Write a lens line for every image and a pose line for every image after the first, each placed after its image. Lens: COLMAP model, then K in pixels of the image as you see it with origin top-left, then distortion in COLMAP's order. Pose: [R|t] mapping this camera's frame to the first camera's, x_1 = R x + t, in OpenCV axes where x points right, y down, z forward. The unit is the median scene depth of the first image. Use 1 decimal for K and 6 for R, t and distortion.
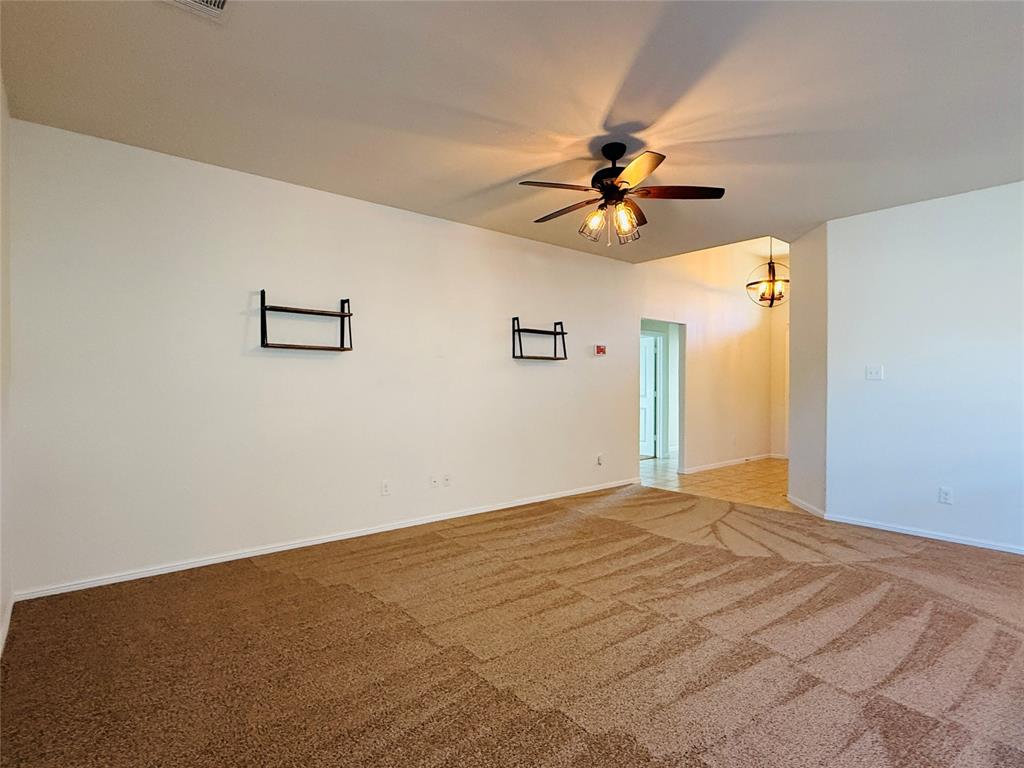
lens RADIAL K [[530.9, 0, 512.3], [0, 530.9, 383.8], [0, 0, 1]] dist [-0.002604, -0.000051]
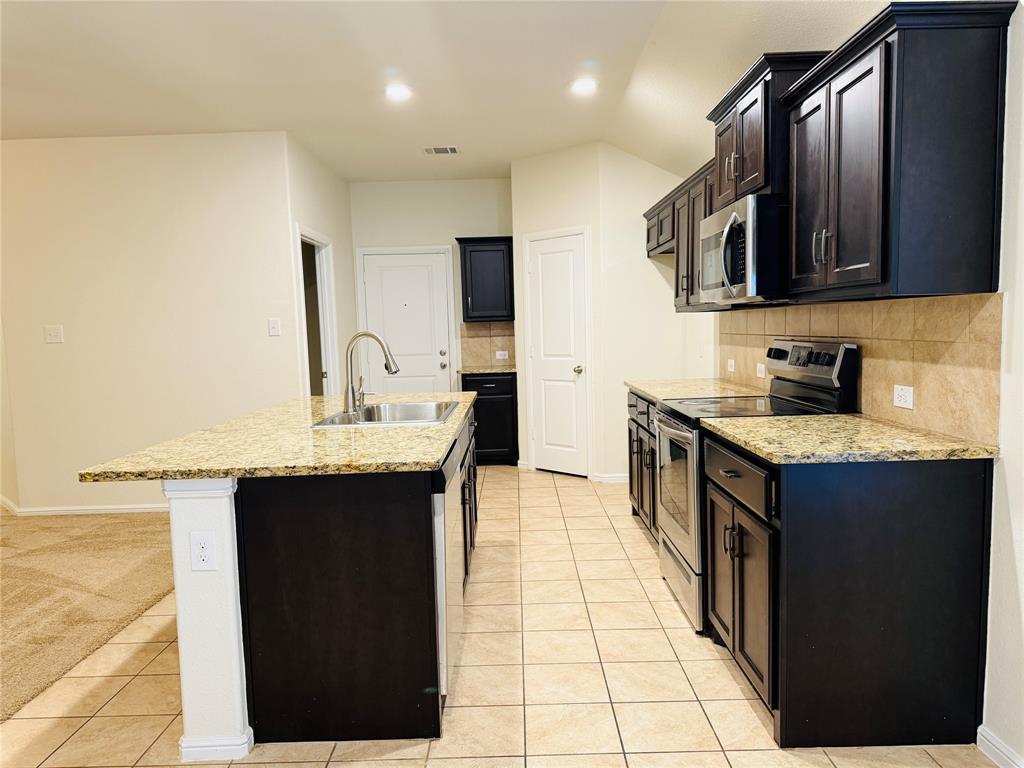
lens RADIAL K [[726.3, 0, 506.9], [0, 726.3, 388.7], [0, 0, 1]] dist [0.024145, -0.022208]
pose [[0.647458, -0.090528, 0.756705, 0.179196], [0.036757, 0.995474, 0.087643, -0.007639], [-0.761214, -0.028931, 0.647855, -0.211280]]
